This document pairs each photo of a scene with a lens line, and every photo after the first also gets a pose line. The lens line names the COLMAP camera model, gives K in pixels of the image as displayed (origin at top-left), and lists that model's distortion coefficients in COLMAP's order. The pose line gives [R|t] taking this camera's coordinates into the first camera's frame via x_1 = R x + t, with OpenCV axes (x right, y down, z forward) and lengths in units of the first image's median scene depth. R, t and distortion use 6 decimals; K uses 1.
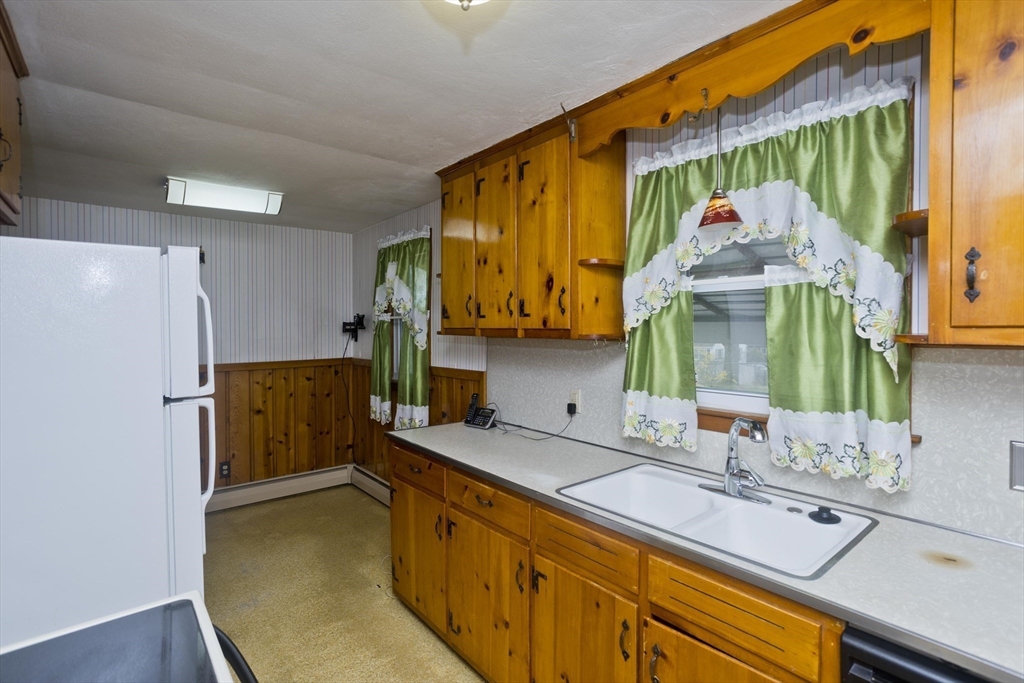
lens RADIAL K [[486.0, 0, 490.7], [0, 486.0, 333.3], [0, 0, 1]] dist [-0.033999, 0.008411]
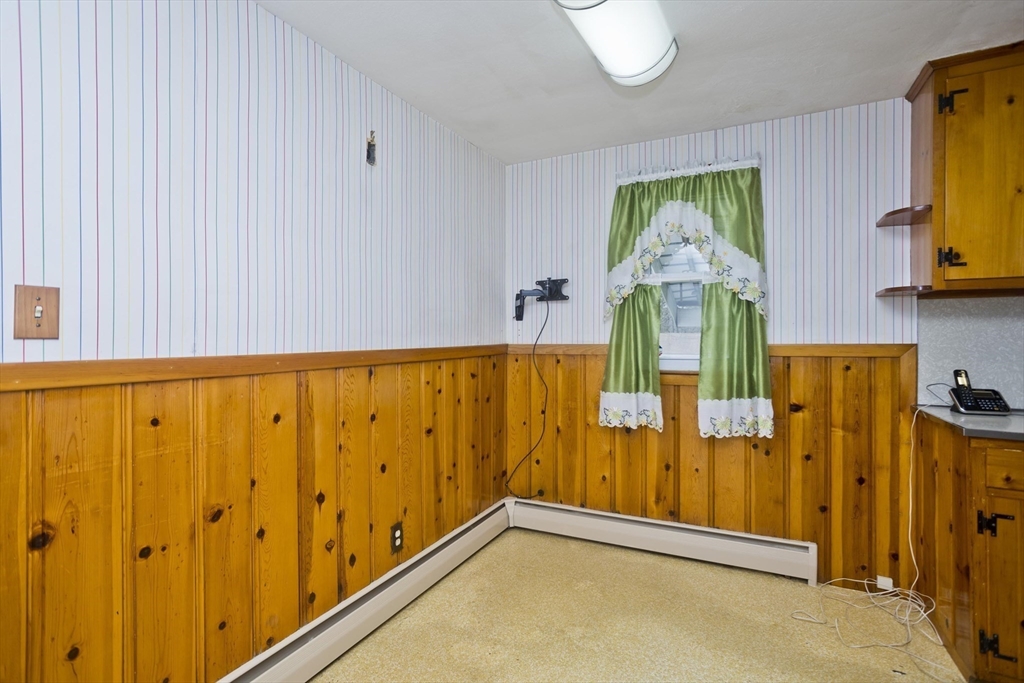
lens RADIAL K [[486.0, 0, 516.9], [0, 486.0, 337.7], [0, 0, 1]] dist [-0.033999, 0.008411]
pose [[0.911661, -0.002396, 0.410936, -0.605213], [0.006977, 0.999929, -0.009650, 0.051282], [-0.410884, 0.011665, 0.911613, 0.389989]]
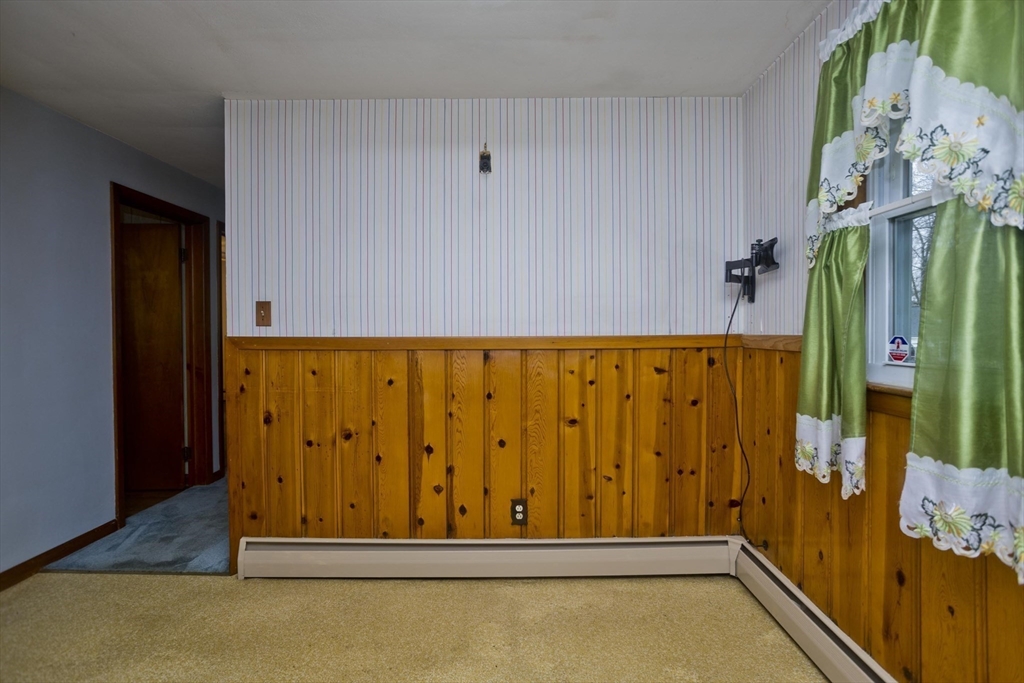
lens RADIAL K [[486.0, 0, 504.7], [0, 486.0, 337.0], [0, 0, 1]] dist [-0.033999, 0.008411]
pose [[0.773538, 0.009549, -0.633678, -0.168530], [-0.005415, 0.999950, 0.008457, 0.053990], [0.633727, -0.003110, 0.773551, 0.476650]]
